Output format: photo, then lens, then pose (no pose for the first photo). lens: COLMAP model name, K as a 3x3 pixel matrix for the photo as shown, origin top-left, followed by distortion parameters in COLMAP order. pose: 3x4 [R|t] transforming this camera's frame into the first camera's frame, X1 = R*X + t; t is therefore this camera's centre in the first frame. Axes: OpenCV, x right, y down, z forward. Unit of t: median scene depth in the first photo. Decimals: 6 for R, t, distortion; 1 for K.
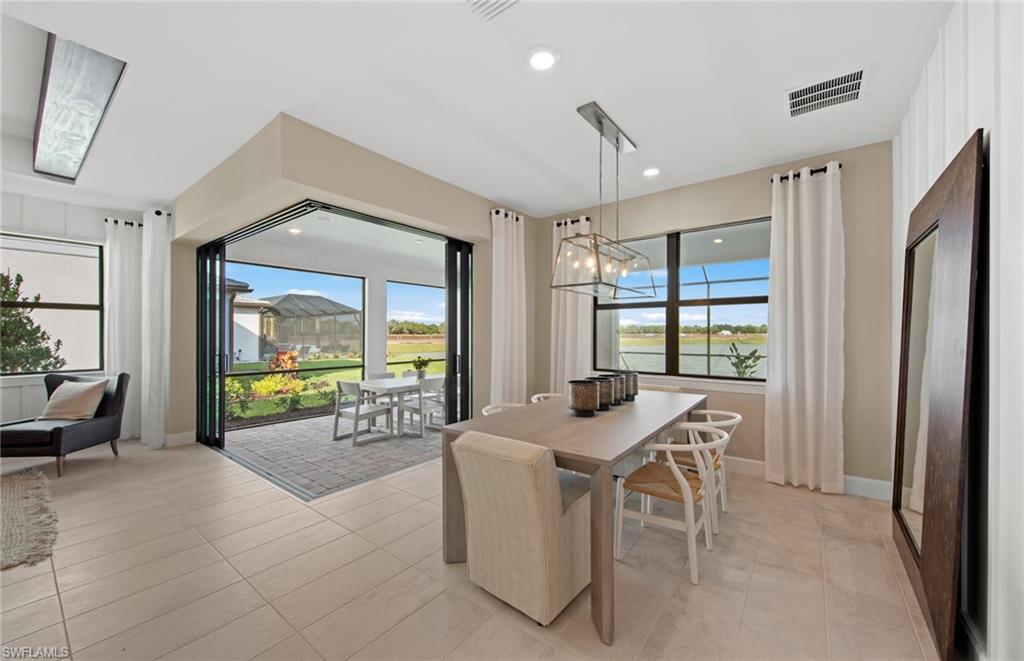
lens RADIAL K [[388.0, 0, 512.0], [0, 388.0, 330.5], [0, 0, 1]] dist [0.001300, 0.000097]
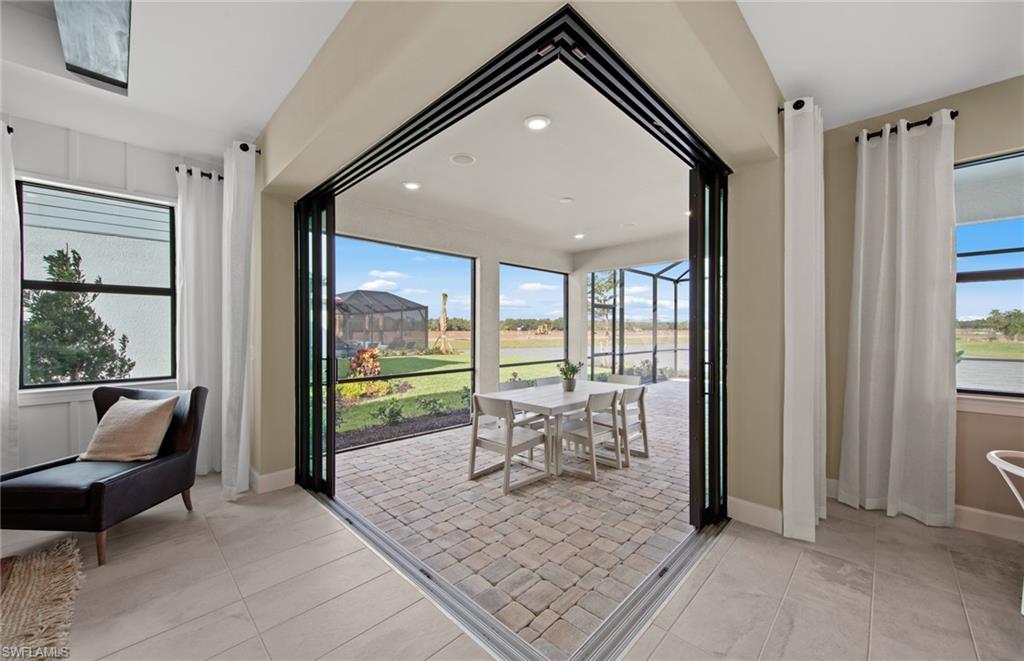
lens RADIAL K [[384.3, 0, 505.0], [0, 384.3, 328.9], [0, 0, 1]] dist [0.007964, -0.000240]
pose [[0.991468, -0.002156, -0.130335, -0.347291], [0.002785, 0.999985, 0.004645, 0.008721], [0.130323, -0.004968, 0.991459, 0.364283]]
